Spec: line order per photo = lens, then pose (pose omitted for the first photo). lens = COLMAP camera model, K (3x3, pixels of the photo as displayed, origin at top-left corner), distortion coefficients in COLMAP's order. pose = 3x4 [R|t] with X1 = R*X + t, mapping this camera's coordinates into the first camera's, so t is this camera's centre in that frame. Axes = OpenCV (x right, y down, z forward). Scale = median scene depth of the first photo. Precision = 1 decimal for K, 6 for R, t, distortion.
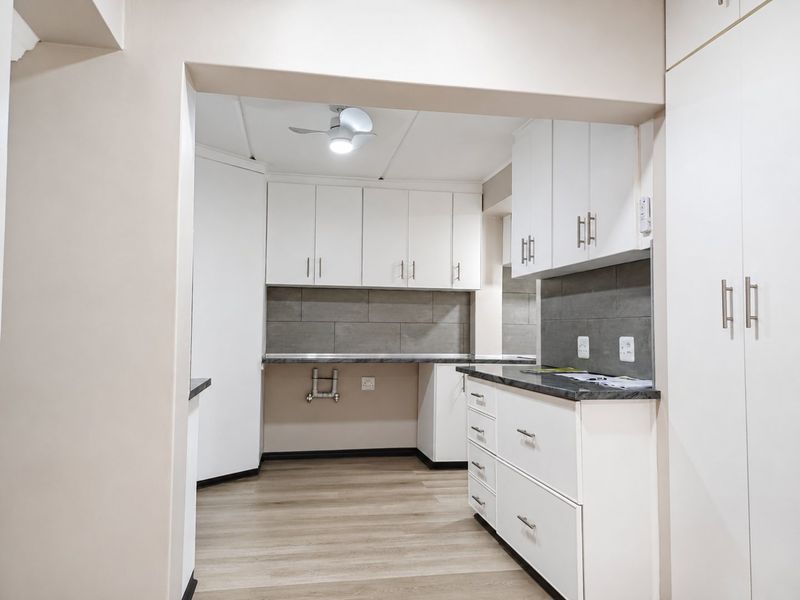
lens RADIAL K [[594.0, 0, 398.5], [0, 594.0, 300.7], [0, 0, 1]] dist [0.067841, -0.058397]
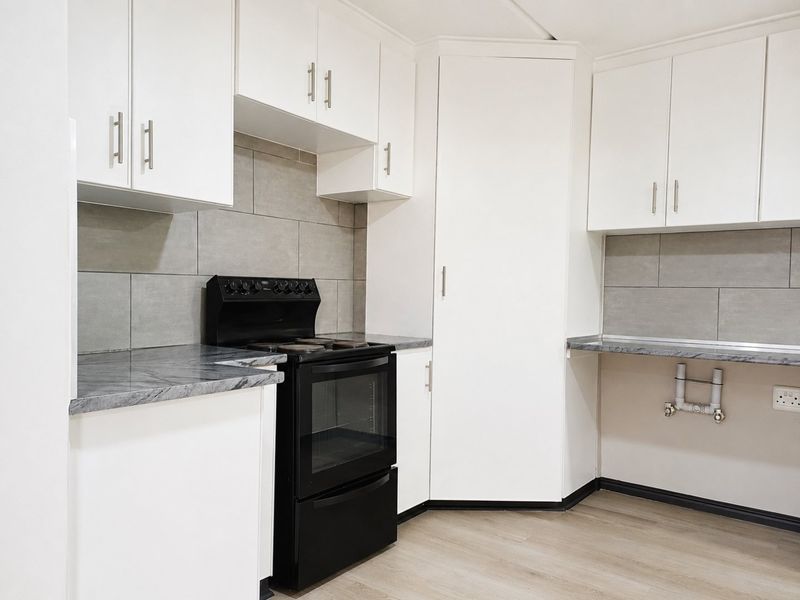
lens RADIAL K [[594.0, 0, 379.8], [0, 594.0, 311.0], [0, 0, 1]] dist [0.067841, -0.058397]
pose [[0.652905, 0.027491, -0.756941, 0.127805], [0.024248, 0.998070, 0.057164, 0.016558], [0.757052, -0.055677, 0.650978, 0.362077]]
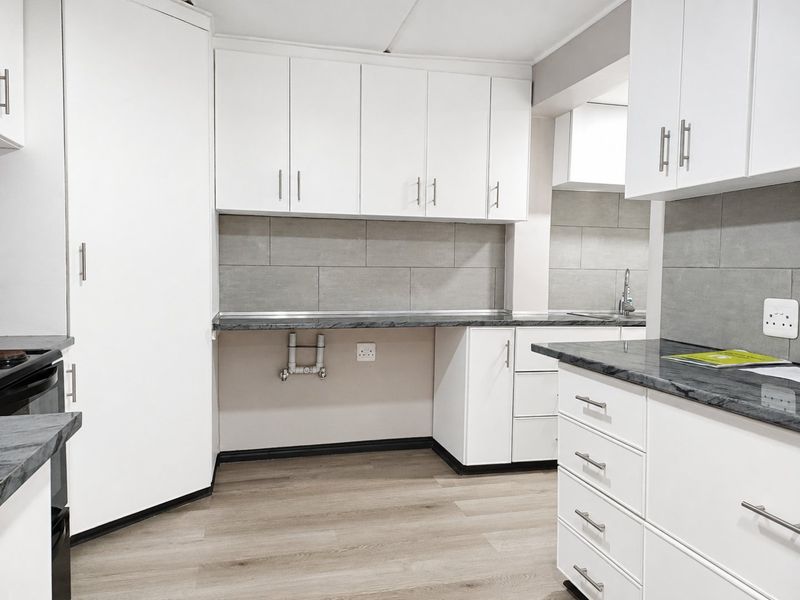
lens RADIAL K [[594.0, 0, 399.8], [0, 594.0, 295.9], [0, 0, 1]] dist [0.067841, -0.058397]
pose [[0.997846, -0.002579, 0.065556, -0.059222], [-0.003919, 0.995099, 0.098801, 0.000790], [-0.065490, -0.098845, 0.992945, 0.300861]]
